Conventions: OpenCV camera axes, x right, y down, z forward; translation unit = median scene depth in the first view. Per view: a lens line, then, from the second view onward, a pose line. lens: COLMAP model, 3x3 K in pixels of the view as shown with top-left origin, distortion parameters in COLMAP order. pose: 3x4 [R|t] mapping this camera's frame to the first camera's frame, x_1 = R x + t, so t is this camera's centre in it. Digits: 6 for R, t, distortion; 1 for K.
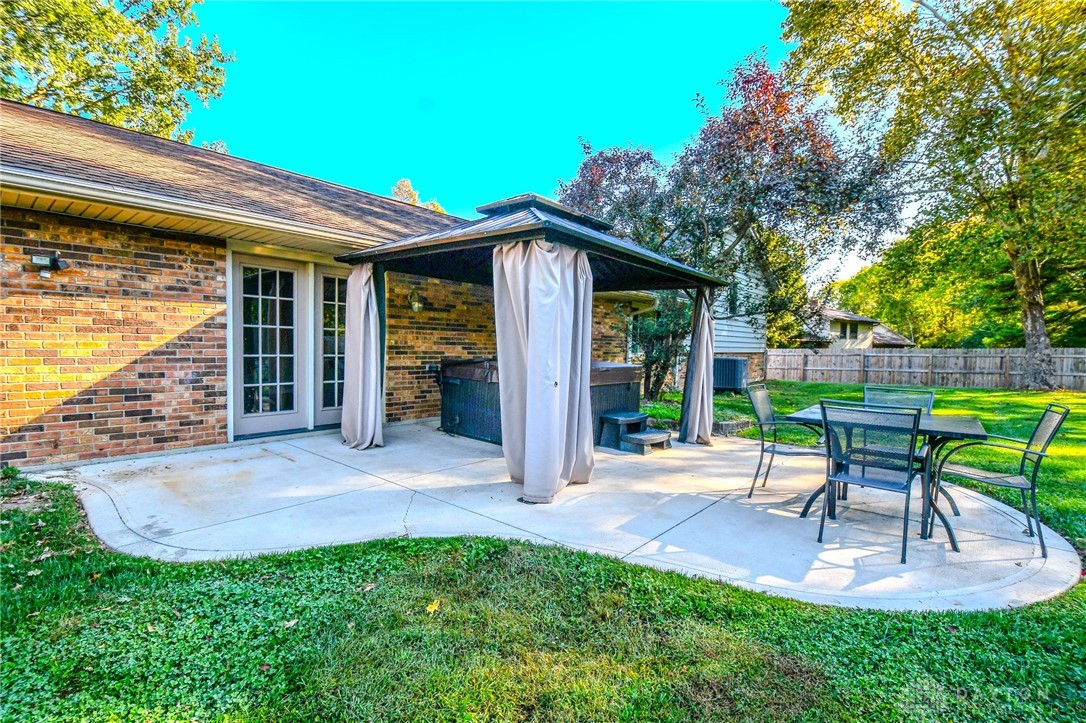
lens RADIAL K [[481.0, 0, 543.0], [0, 481.0, 361.5], [0, 0, 1]] dist [0.019213, -0.030139]
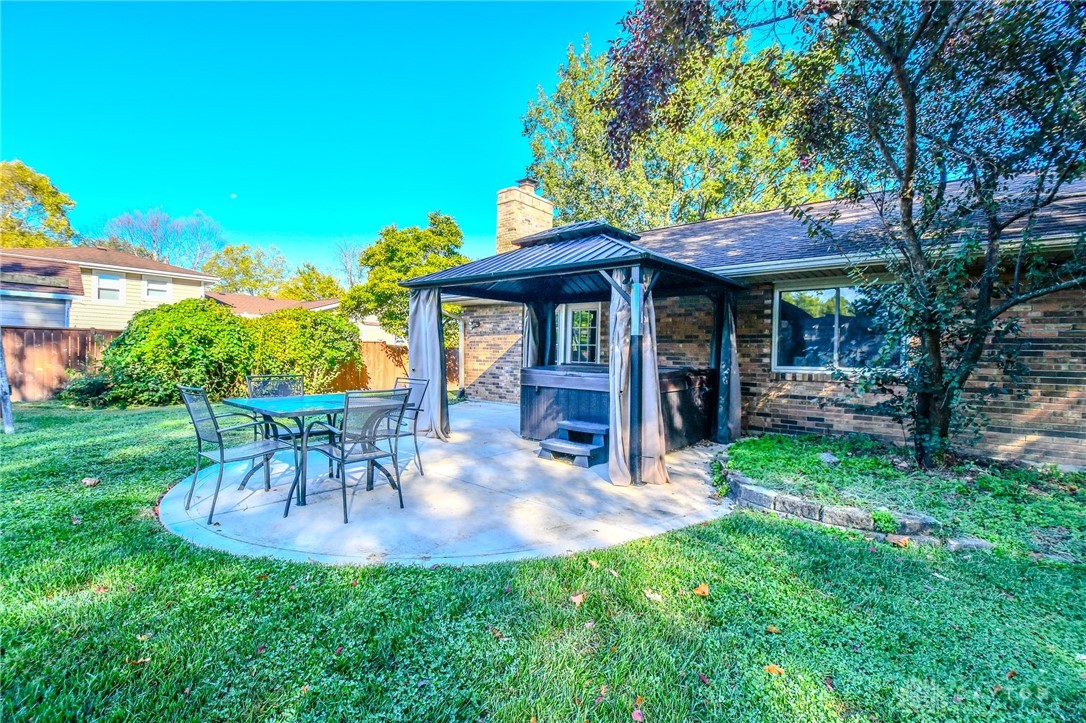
lens RADIAL K [[481.0, 0, 543.0], [0, 481.0, 361.5], [0, 0, 1]] dist [0.019213, -0.030139]
pose [[0.018785, 0.004133, -0.999815, 1.055179], [-0.046709, 0.998903, 0.003252, -0.013728], [0.998732, 0.046640, 0.018958, 0.841370]]
